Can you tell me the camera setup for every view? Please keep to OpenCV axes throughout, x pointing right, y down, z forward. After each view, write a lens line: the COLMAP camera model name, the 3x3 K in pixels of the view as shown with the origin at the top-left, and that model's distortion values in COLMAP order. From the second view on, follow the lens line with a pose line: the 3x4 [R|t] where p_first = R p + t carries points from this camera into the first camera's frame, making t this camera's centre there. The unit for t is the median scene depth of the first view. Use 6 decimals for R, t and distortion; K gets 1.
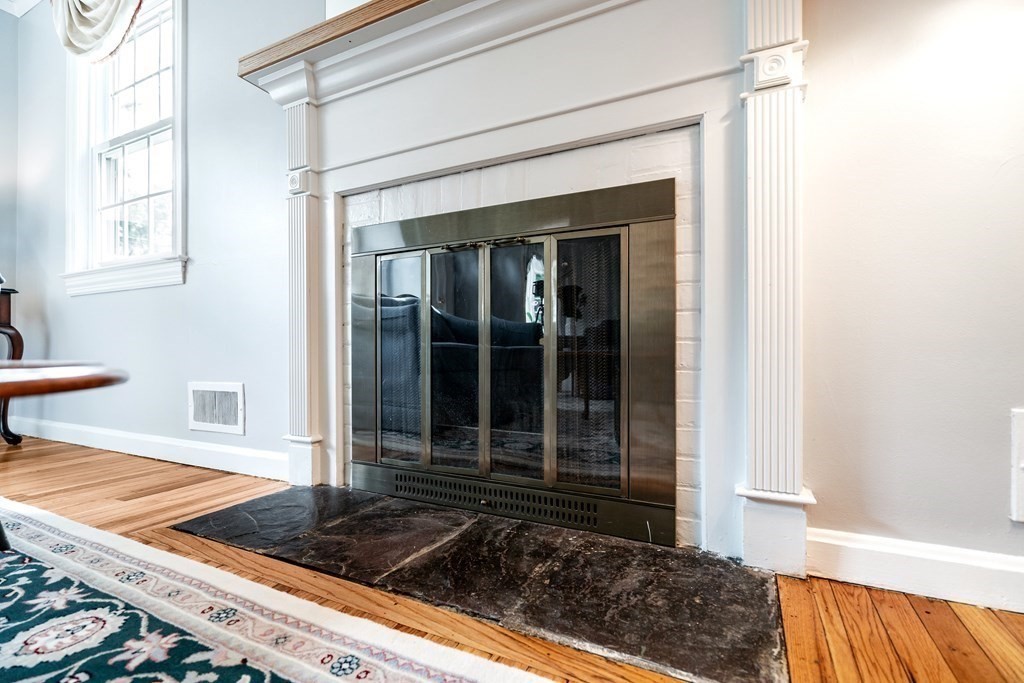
lens RADIAL K [[461.7, 0, 512.0], [0, 461.7, 341.5], [0, 0, 1]] dist [-0.004222, -0.000306]
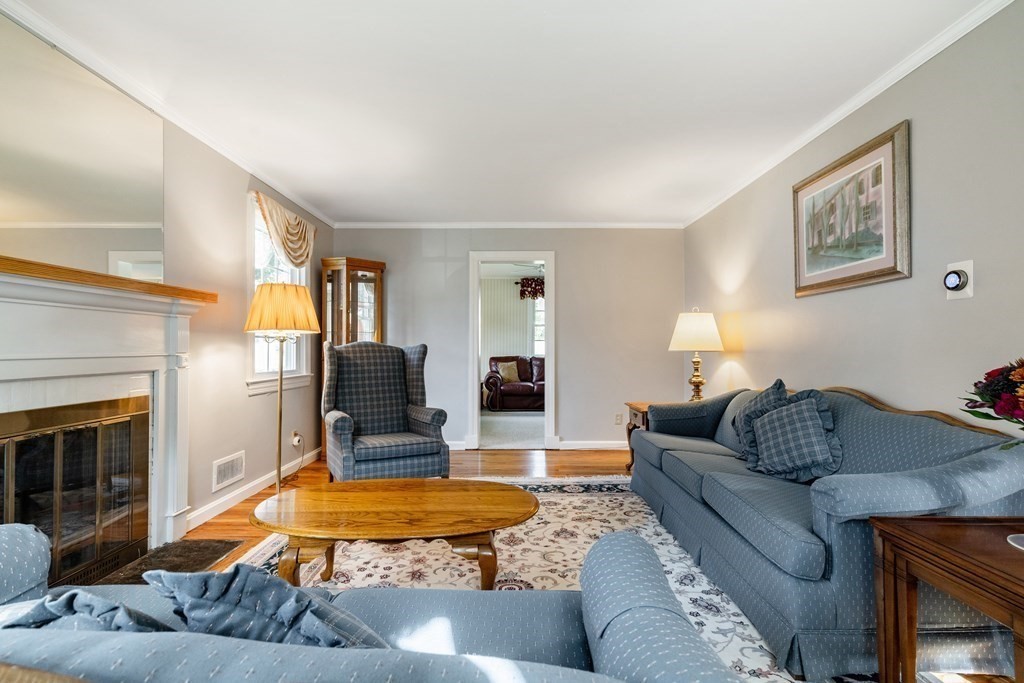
lens RADIAL K [[474.2, 0, 512.0], [0, 474.2, 341.5], [0, 0, 1]] dist [0.022115, 0.000171]
pose [[-0.435820, 0.011119, 0.899965, -2.822317], [-0.011393, 0.999775, -0.017870, -0.644924], [-0.899962, -0.018041, -0.435595, 0.434976]]
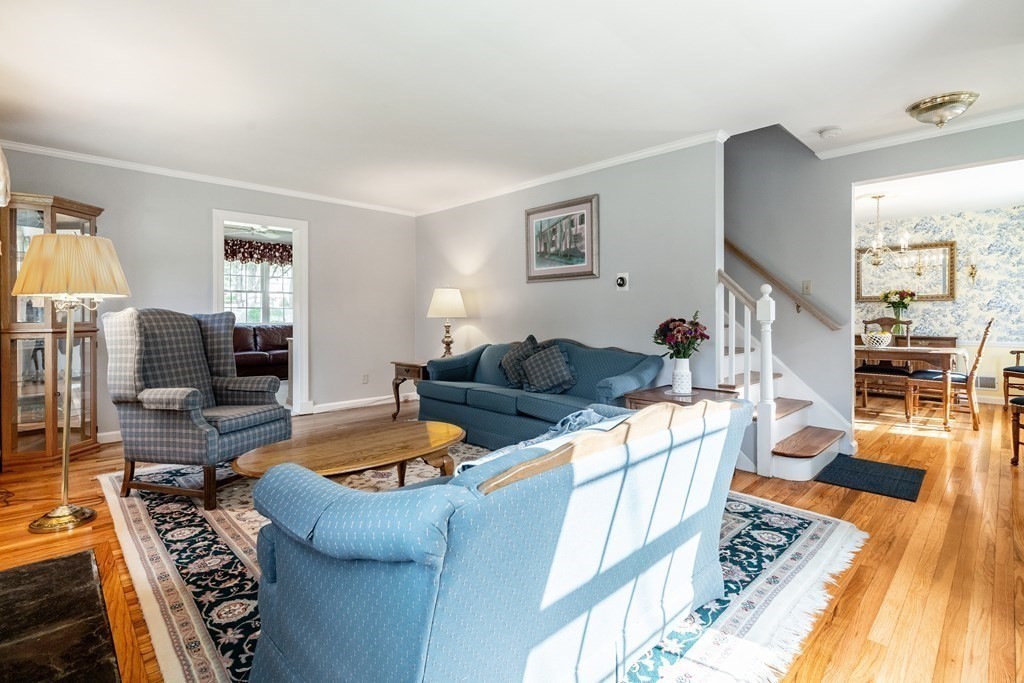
lens RADIAL K [[482.5, 0, 508.8], [0, 482.5, 321.2], [0, 0, 1]] dist [-0.004517, 0.000200]
pose [[-0.939625, -0.003646, 0.342186, -2.314438], [-0.003668, 0.999993, 0.000584, -0.622240], [-0.342185, -0.000706, -0.939632, 2.085405]]
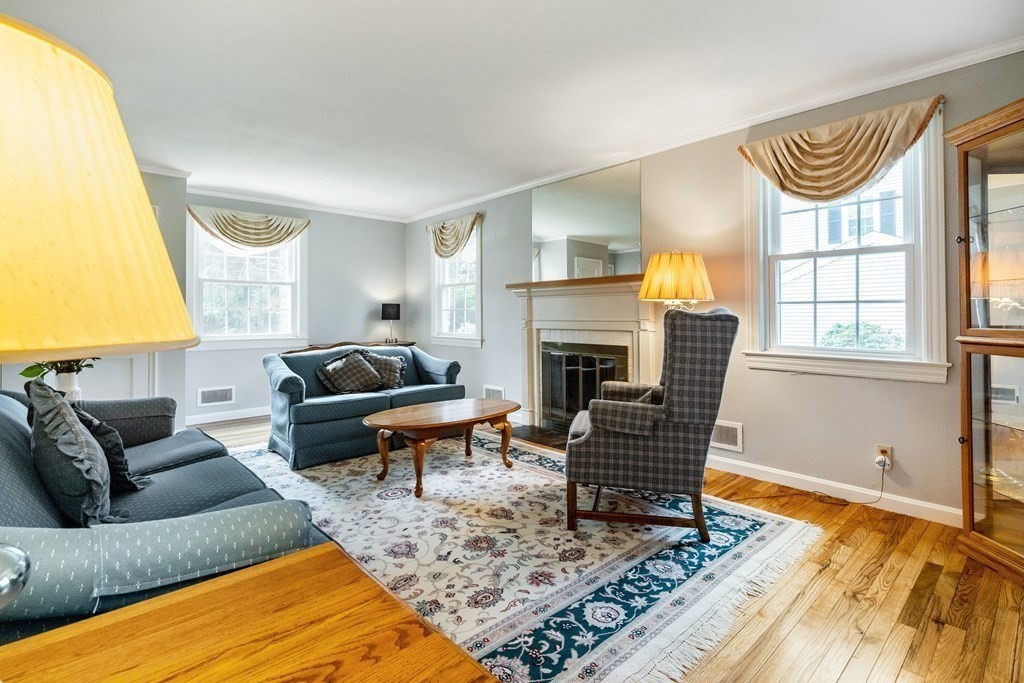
lens RADIAL K [[487.6, 0, 510.8], [0, 487.6, 308.1], [0, 0, 1]] dist [-0.000192, -0.000014]
pose [[0.928022, -0.007001, -0.372460, 1.000835], [0.006253, 0.999975, -0.003216, -0.689977], [0.372473, 0.000656, 0.928043, -3.105904]]
